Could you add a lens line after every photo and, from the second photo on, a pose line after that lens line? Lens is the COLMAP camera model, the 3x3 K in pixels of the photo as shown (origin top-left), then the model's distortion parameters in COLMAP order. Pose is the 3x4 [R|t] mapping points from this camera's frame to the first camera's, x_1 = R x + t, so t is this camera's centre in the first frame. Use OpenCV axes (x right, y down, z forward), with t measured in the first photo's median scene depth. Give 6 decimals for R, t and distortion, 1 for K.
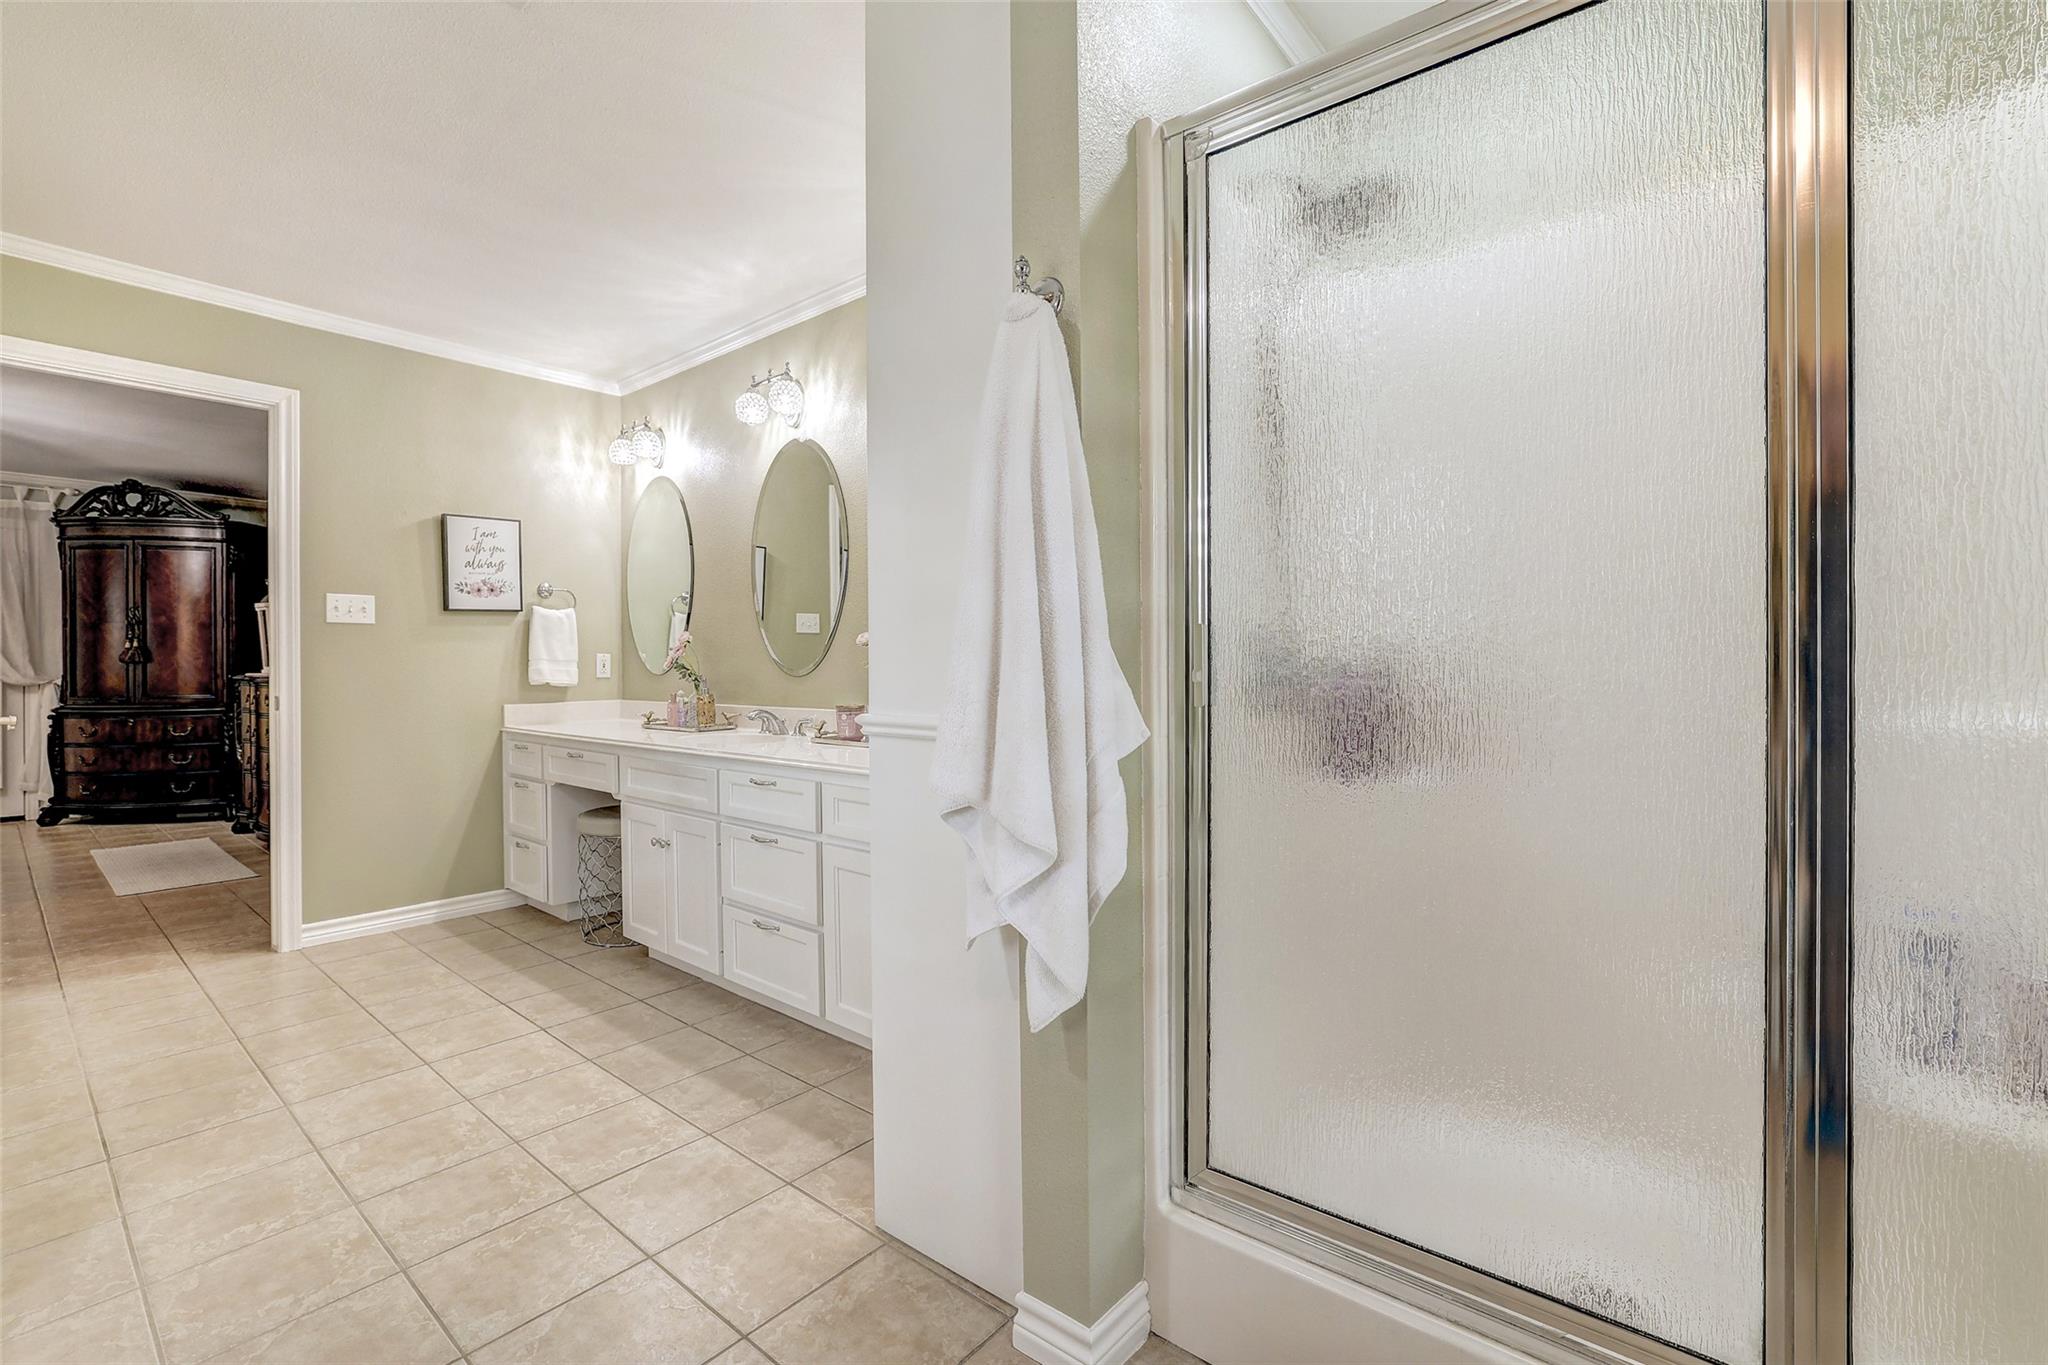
lens RADIAL K [[886.8, 0, 1028.5], [0, 886.8, 682.0], [0, 0, 1]] dist [-0.012028, 0.000482]
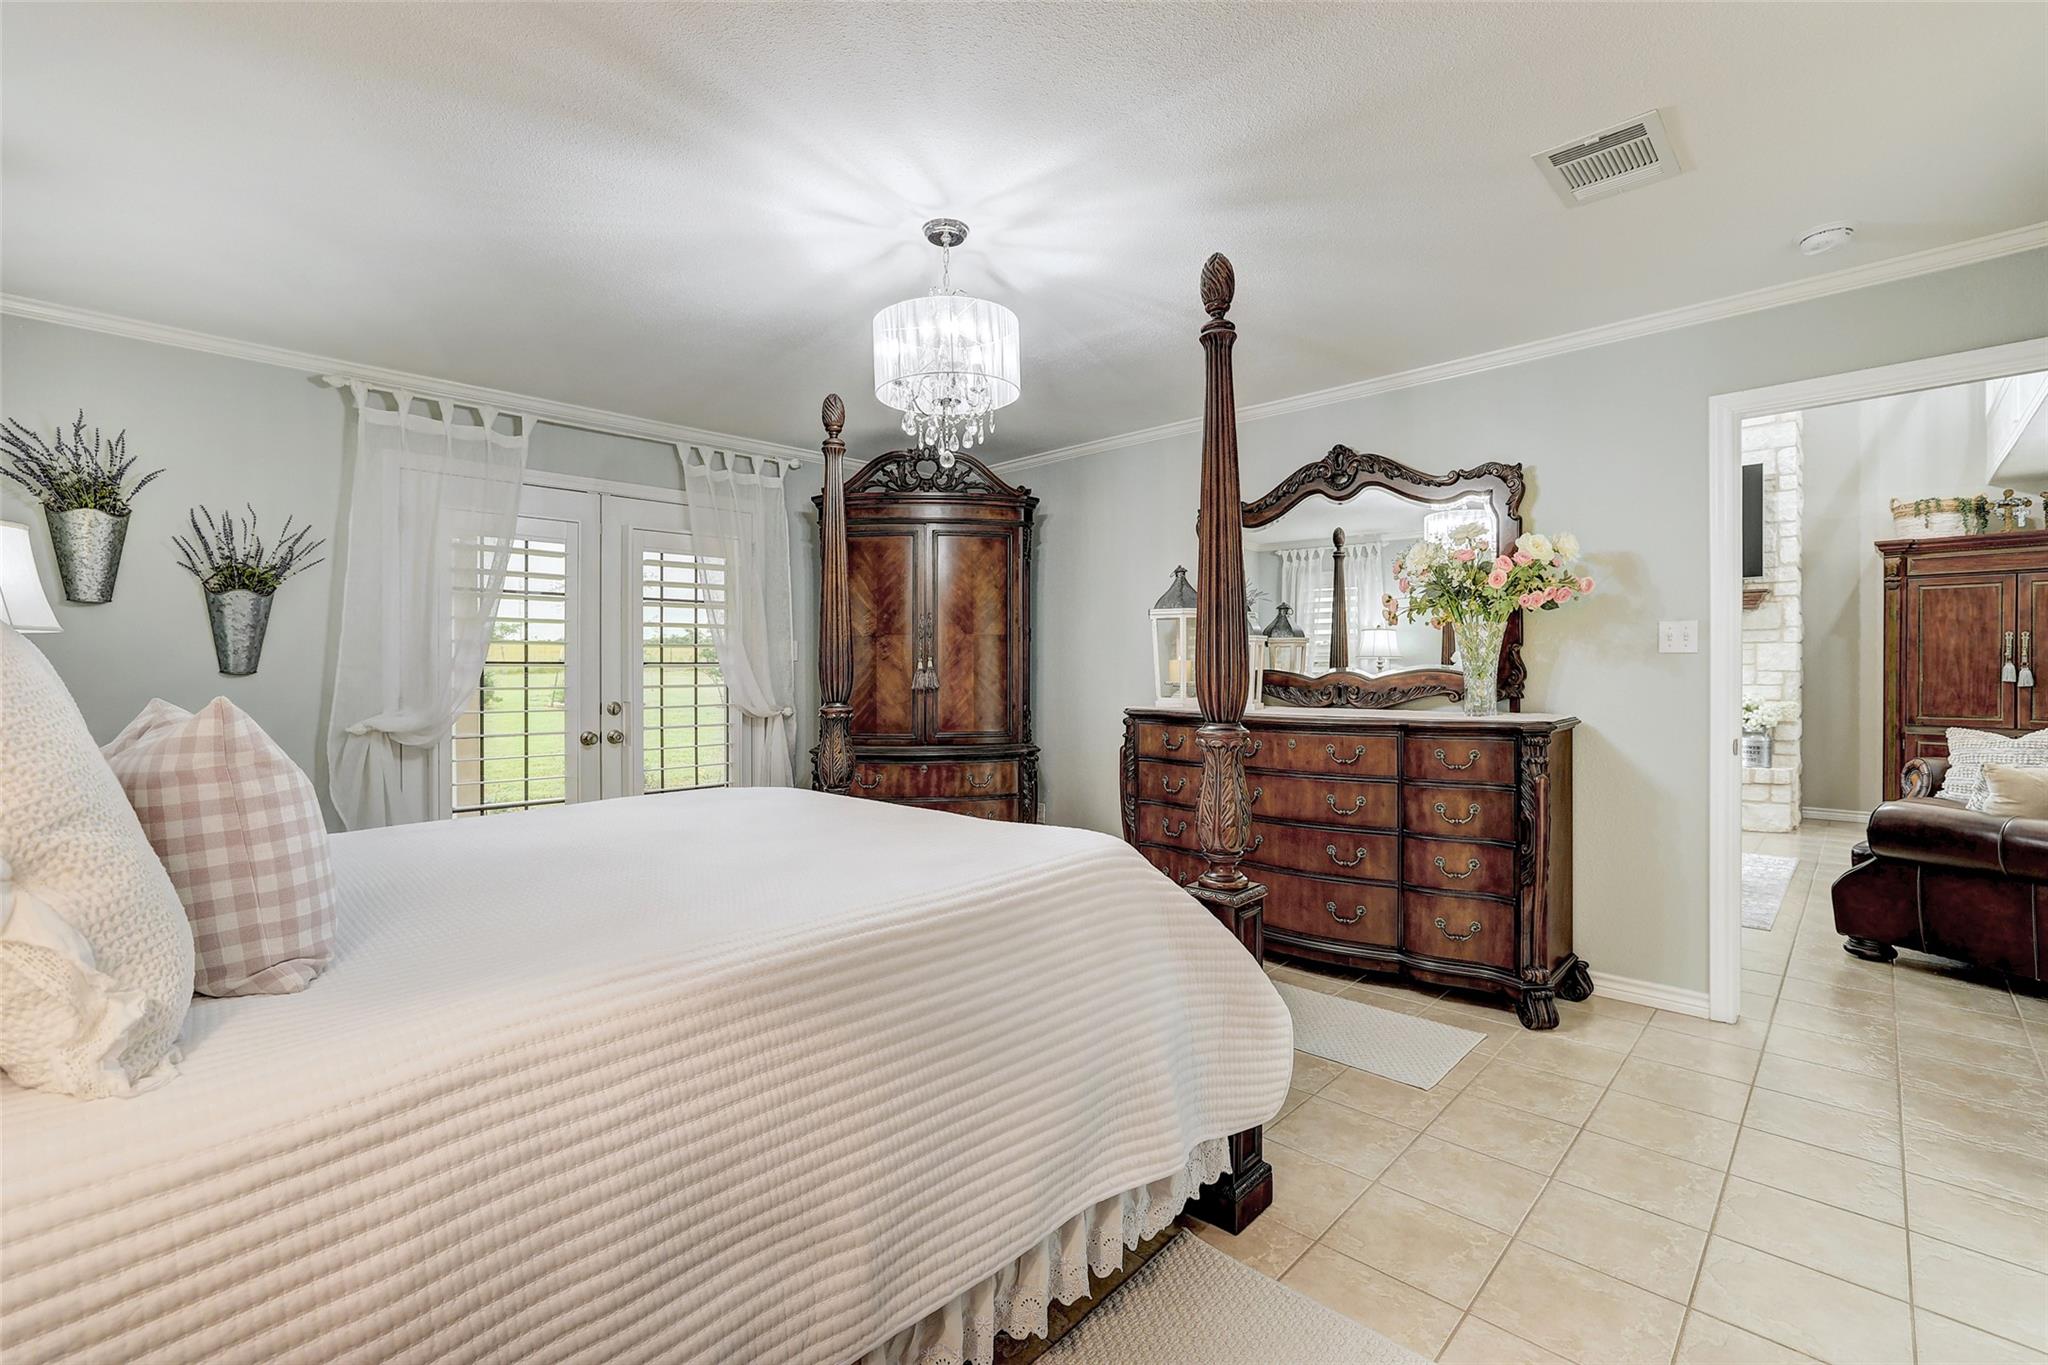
lens RADIAL K [[886.8, 0, 1020.5], [0, 886.8, 675.2], [0, 0, 1]] dist [-0.012028, 0.000482]
pose [[0.997756, -0.006077, -0.066673, -0.892052], [0.006221, 0.999979, 0.001953, -0.034934], [0.066659, -0.002363, 0.997773, 0.255978]]
